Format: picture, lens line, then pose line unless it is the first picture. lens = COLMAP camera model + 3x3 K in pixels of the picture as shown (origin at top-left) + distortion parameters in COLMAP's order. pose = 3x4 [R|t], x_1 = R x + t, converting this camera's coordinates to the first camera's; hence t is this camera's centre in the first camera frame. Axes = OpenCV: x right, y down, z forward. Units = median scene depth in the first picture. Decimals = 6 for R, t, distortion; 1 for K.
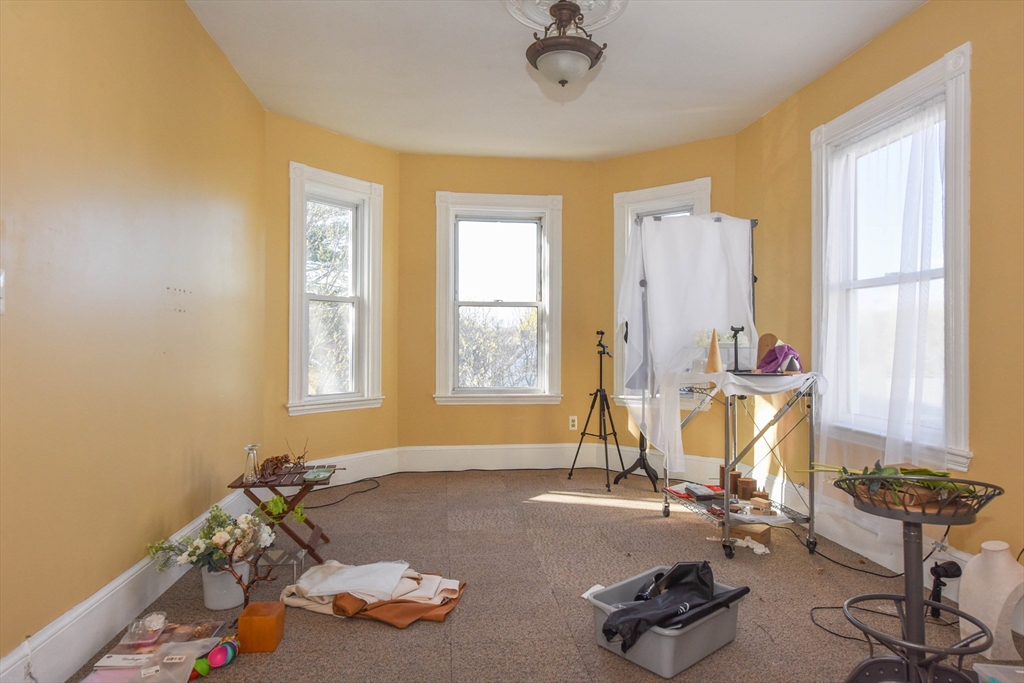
lens RADIAL K [[604.8, 0, 512.0], [0, 604.8, 341.5], [0, 0, 1]] dist [0.000615, 0.000091]
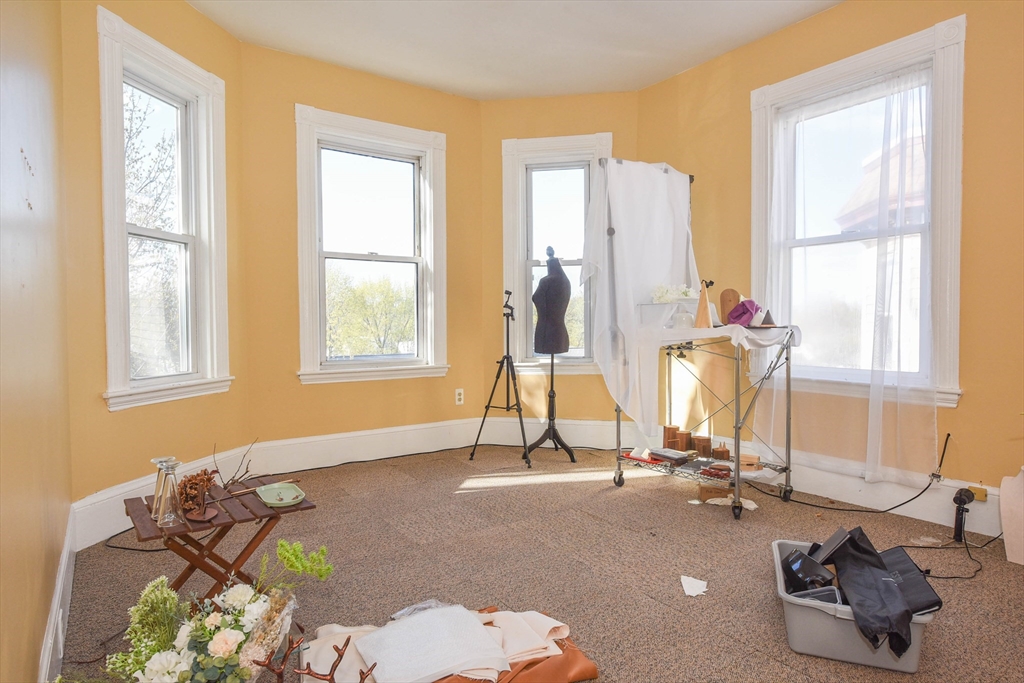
lens RADIAL K [[586.2, 0, 512.0], [0, 586.2, 341.5], [0, 0, 1]] dist [0.000143, -0.002308]
pose [[0.883705, -0.021892, 0.467531, -0.257069], [0.006352, 0.999375, 0.034788, 0.028049], [-0.468001, -0.027772, 0.883292, 0.236507]]
